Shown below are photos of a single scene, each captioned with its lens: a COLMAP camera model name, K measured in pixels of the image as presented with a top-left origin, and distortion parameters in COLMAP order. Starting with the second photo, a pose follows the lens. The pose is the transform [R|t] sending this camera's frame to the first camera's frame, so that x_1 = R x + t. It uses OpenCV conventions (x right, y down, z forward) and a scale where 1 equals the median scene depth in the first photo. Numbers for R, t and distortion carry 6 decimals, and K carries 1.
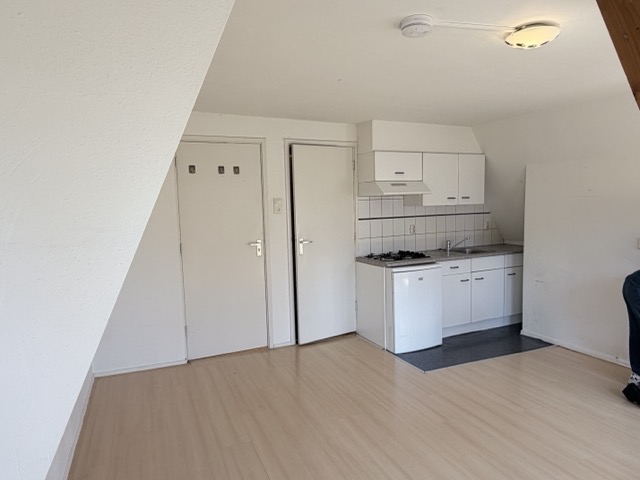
lens RADIAL K [[426.4, 0, 336.5], [0, 426.4, 244.2], [0, 0, 1]] dist [0.012392, -0.000567]
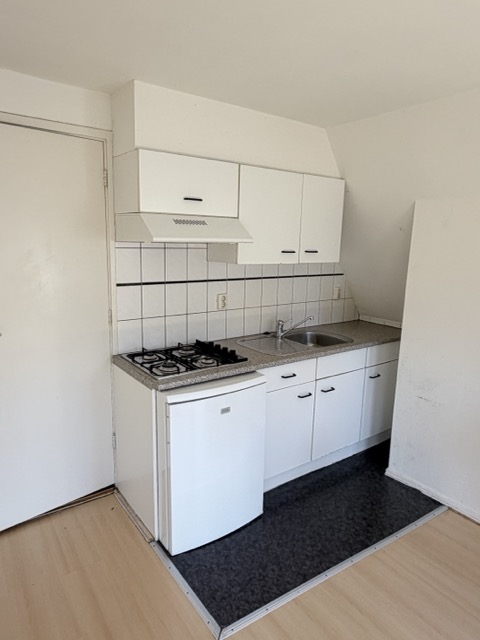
lens RADIAL K [[426.4, 0, 240.4], [0, 426.4, 318.9], [0, 0, 1]] dist [0.012392, -0.000567]
pose [[0.985911, 0.018715, 0.166222, 0.114420], [-0.032338, 0.996299, 0.079636, -0.062788], [-0.164117, -0.083889, 0.982867, 0.448413]]
